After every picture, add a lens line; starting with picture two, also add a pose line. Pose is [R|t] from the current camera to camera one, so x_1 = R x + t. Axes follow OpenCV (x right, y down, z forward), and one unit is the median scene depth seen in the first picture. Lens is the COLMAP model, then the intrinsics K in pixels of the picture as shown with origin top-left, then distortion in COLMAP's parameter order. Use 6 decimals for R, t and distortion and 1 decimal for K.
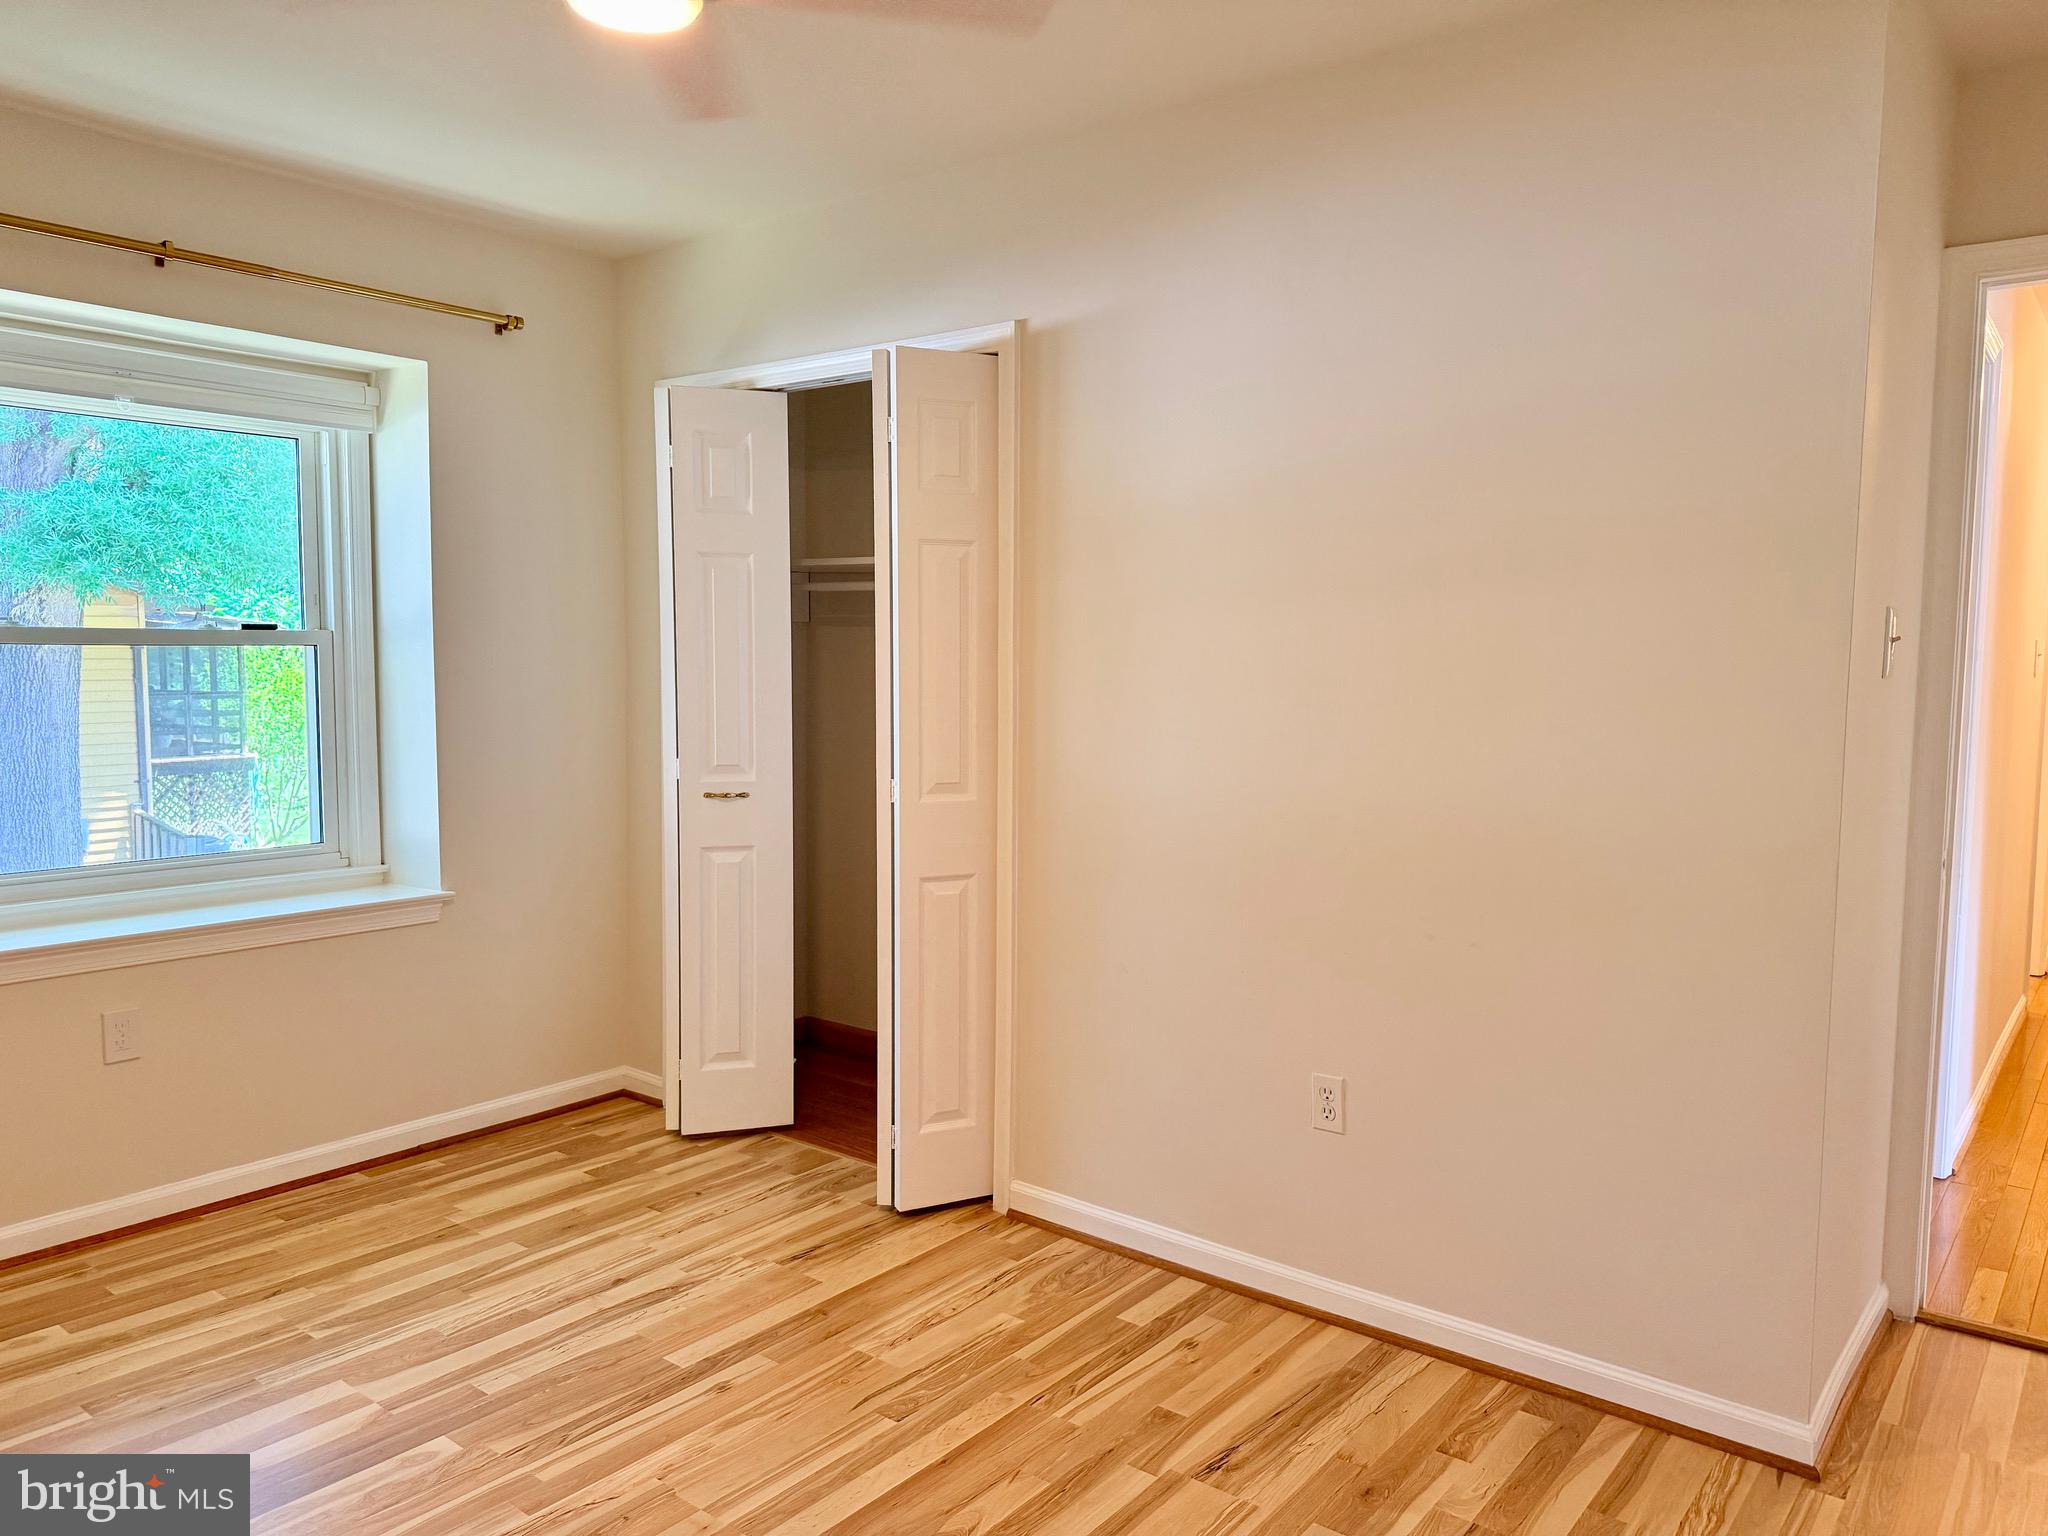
lens RADIAL K [[1451.5, 0, 1020.4], [0, 1451.5, 776.0], [0, 0, 1]] dist [0.074472, -0.092783]
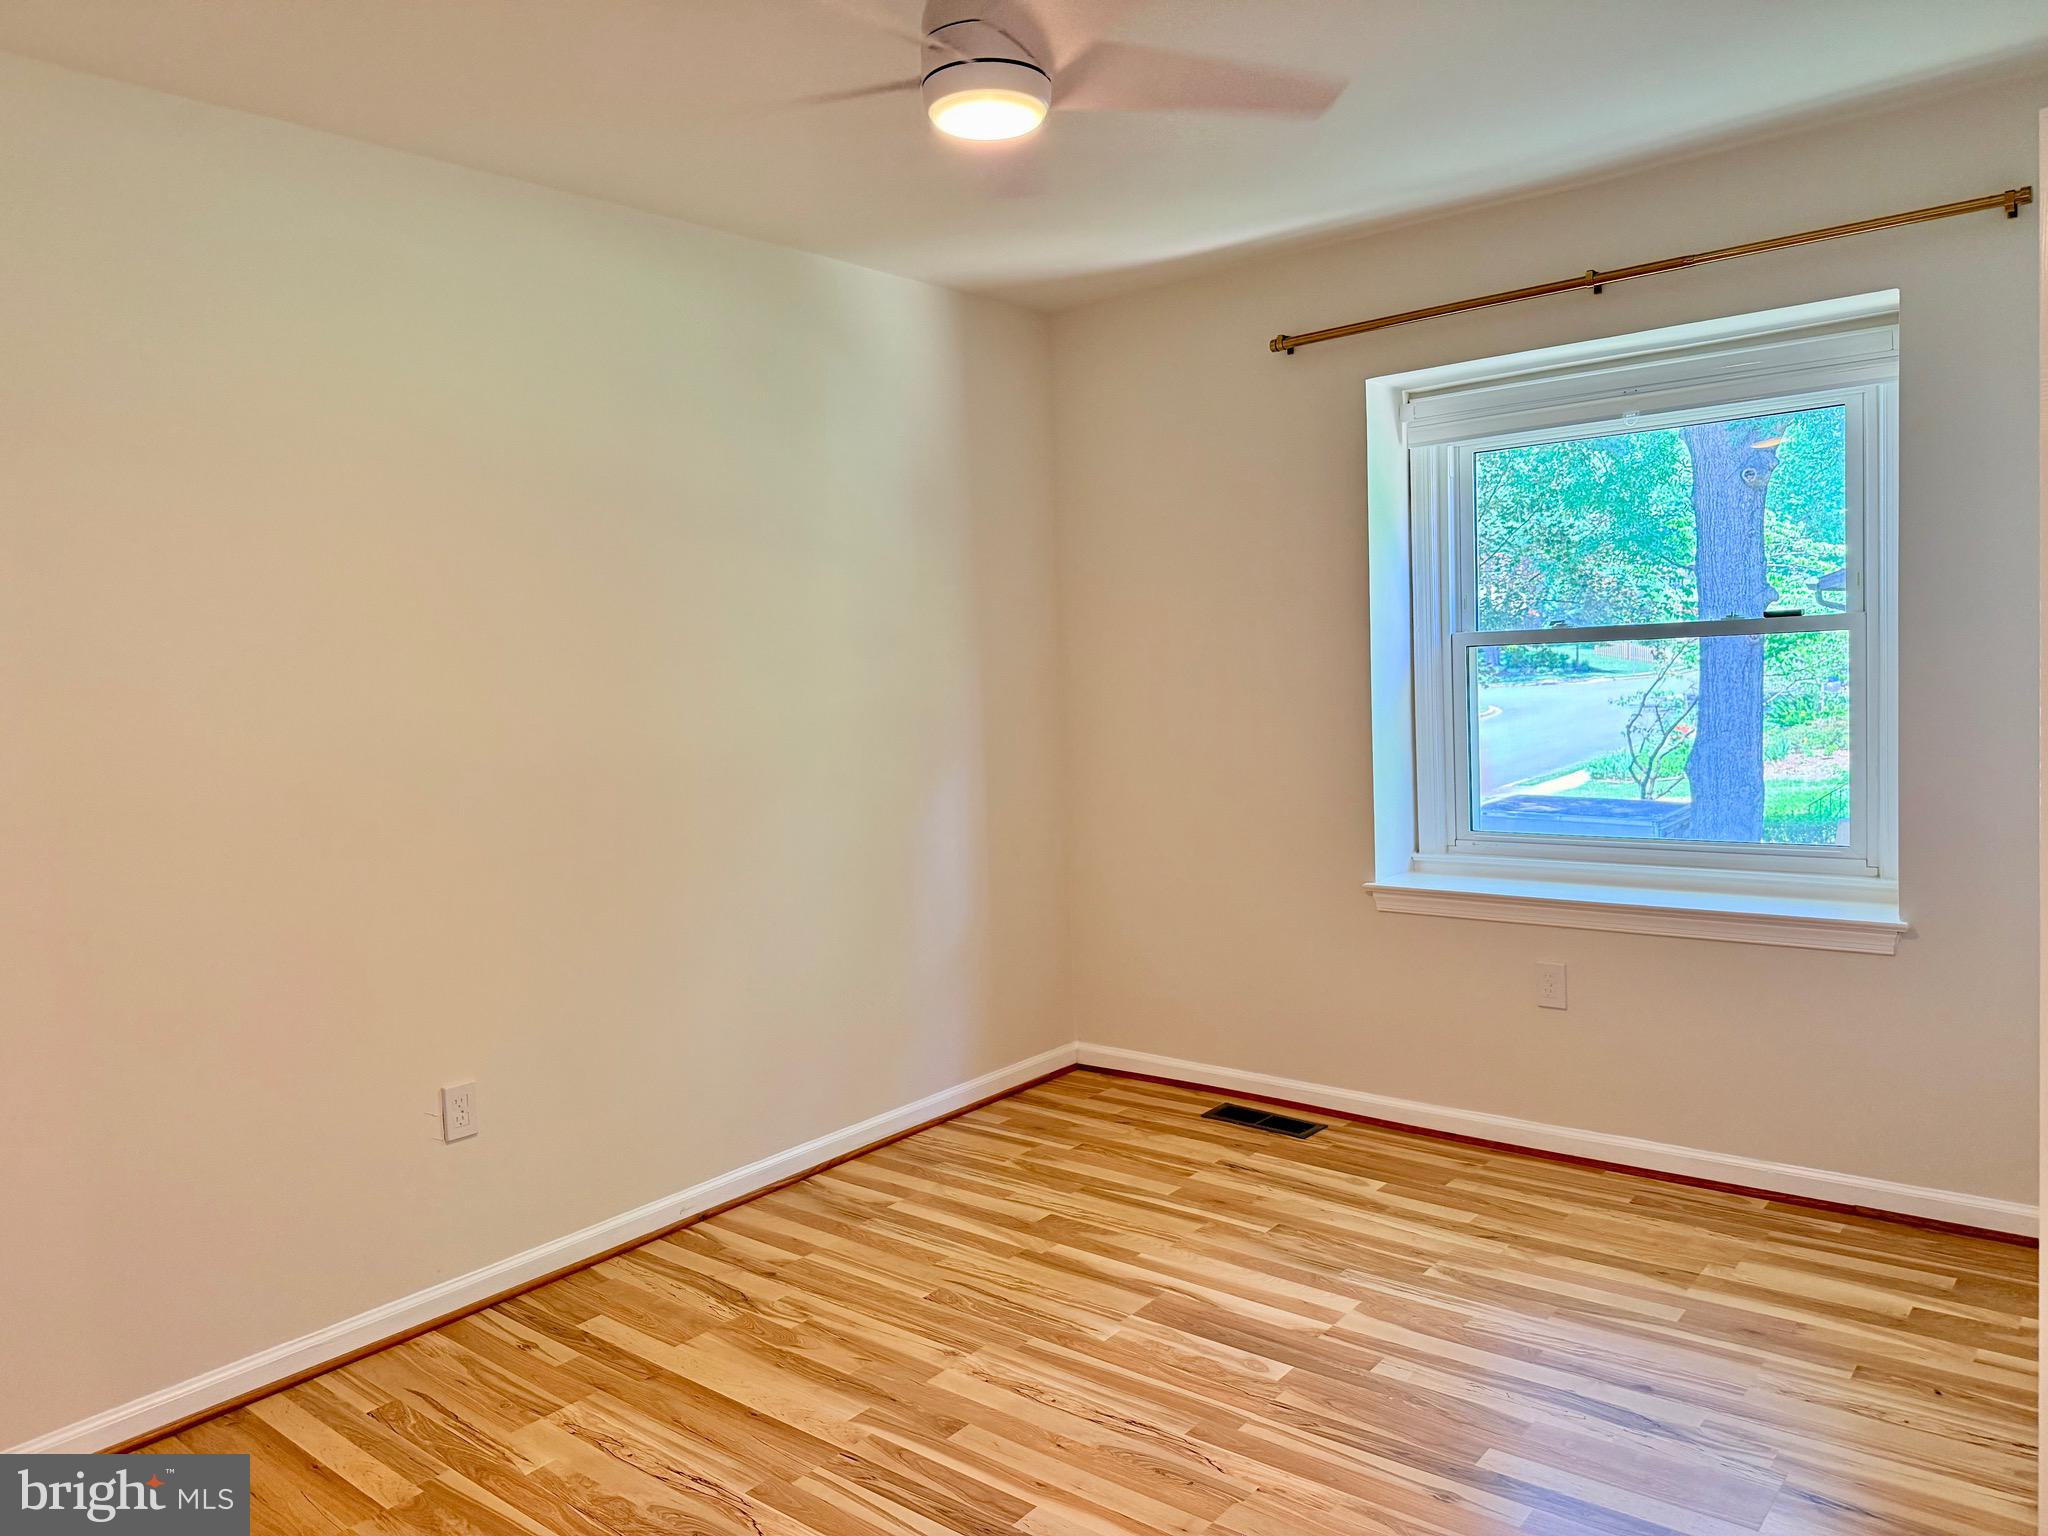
lens RADIAL K [[1451.5, 0, 1042.9], [0, 1451.5, 753.7], [0, 0, 1]] dist [0.074472, -0.092783]
pose [[0.018777, 0.061466, -0.997933, 0.530675], [-0.047253, 0.997048, 0.060522, -0.054576], [0.998706, 0.046019, 0.021626, 0.600760]]
